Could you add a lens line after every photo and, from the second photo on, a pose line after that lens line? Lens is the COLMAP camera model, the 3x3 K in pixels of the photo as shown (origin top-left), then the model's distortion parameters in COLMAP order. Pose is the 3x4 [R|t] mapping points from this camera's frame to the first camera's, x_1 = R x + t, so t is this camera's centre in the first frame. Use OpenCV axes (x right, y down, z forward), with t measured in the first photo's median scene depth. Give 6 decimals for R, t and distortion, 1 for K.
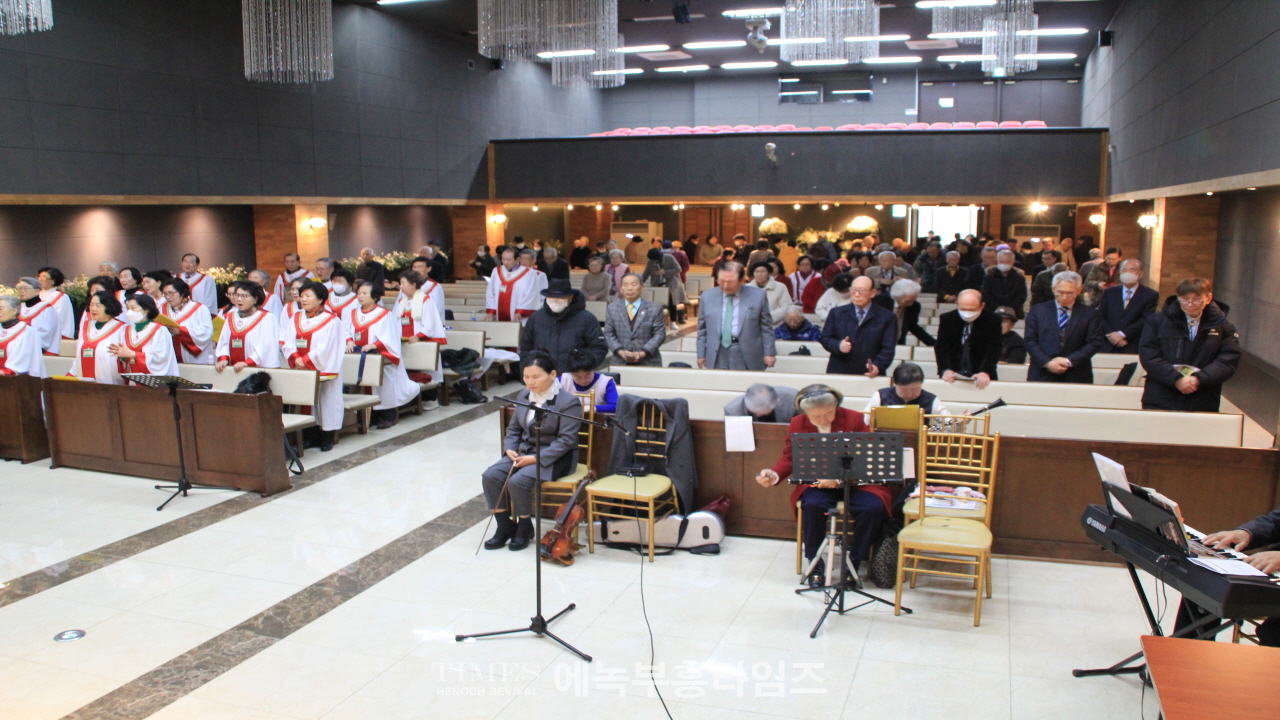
lens RADIAL K [[1099.4, 0, 642.2], [0, 1099.4, 357.9], [0, 0, 1]] dist [-0.086746, -0.003717]
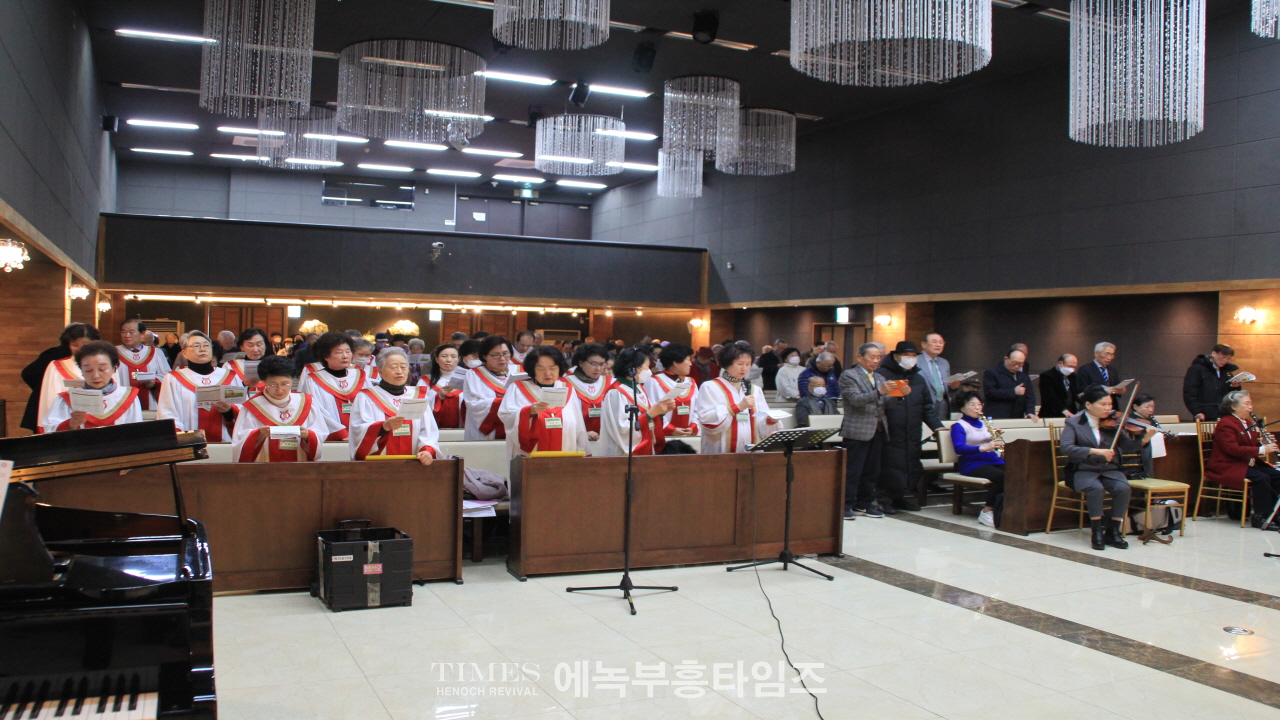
lens RADIAL K [[1099.4, 0, 642.0], [0, 1099.4, 360.6], [0, 0, 1]] dist [-0.086746, -0.003717]
pose [[0.751214, 0.006233, 0.660029, -0.329873], [0.064347, 0.994501, -0.082628, 0.008176], [-0.656915, 0.104543, 0.746682, 0.098339]]
